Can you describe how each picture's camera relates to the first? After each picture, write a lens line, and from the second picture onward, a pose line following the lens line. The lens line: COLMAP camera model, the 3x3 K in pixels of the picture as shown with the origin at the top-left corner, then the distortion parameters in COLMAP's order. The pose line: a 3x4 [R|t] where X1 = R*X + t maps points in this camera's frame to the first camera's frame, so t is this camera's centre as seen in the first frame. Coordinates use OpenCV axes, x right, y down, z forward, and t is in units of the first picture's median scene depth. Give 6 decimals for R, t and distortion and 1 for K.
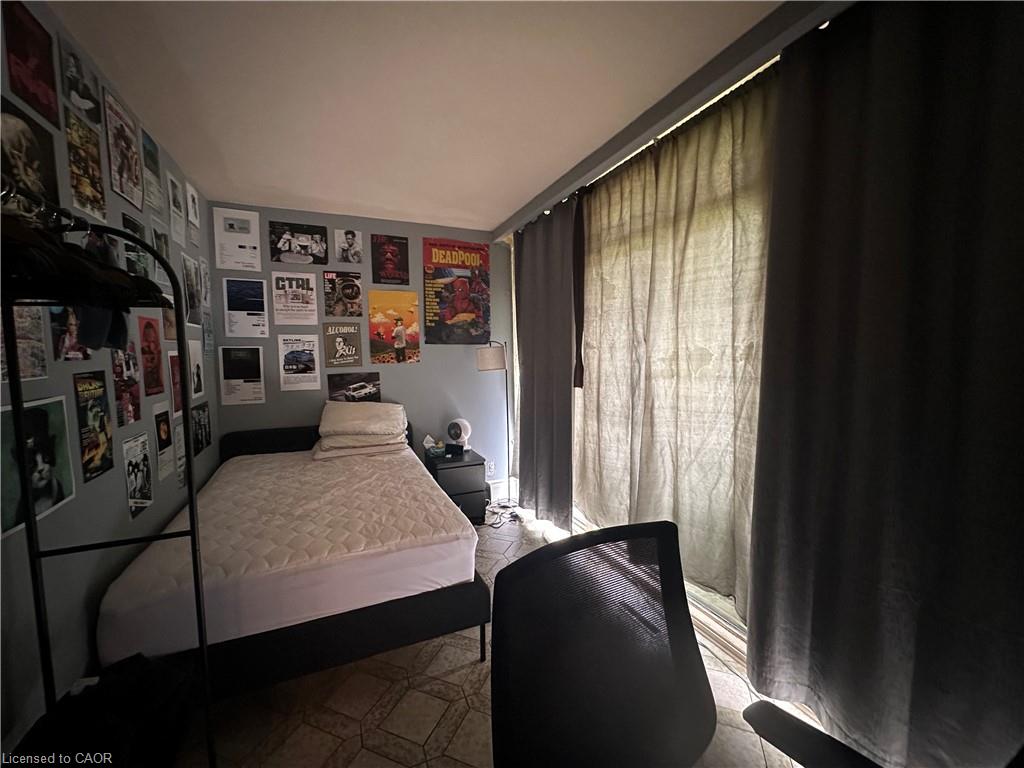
lens RADIAL K [[407.5, 0, 511.5], [0, 407.5, 385.4], [0, 0, 1]] dist [-0.001983, 0.000784]
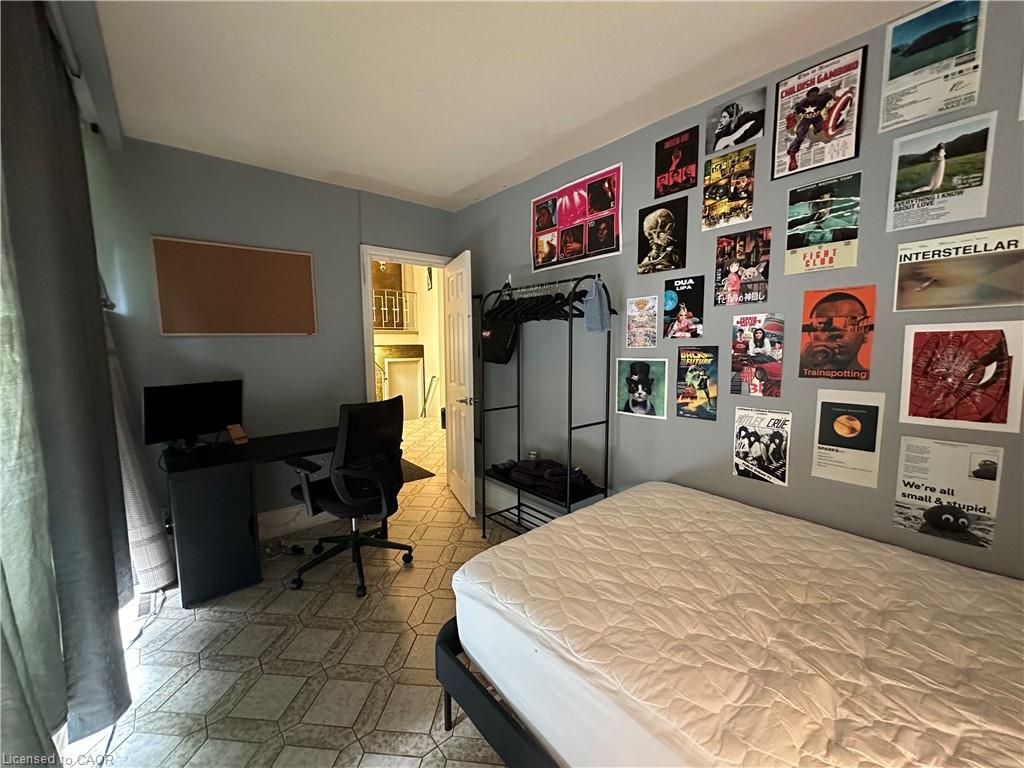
lens RADIAL K [[407.5, 0, 511.2], [0, 407.5, 384.2], [0, 0, 1]] dist [-0.001983, 0.000784]
pose [[-0.956810, 0.038530, -0.288151, 0.018556], [-0.014539, 0.983596, 0.179801, -0.148372], [0.290351, 0.176225, -0.940553, 2.161809]]
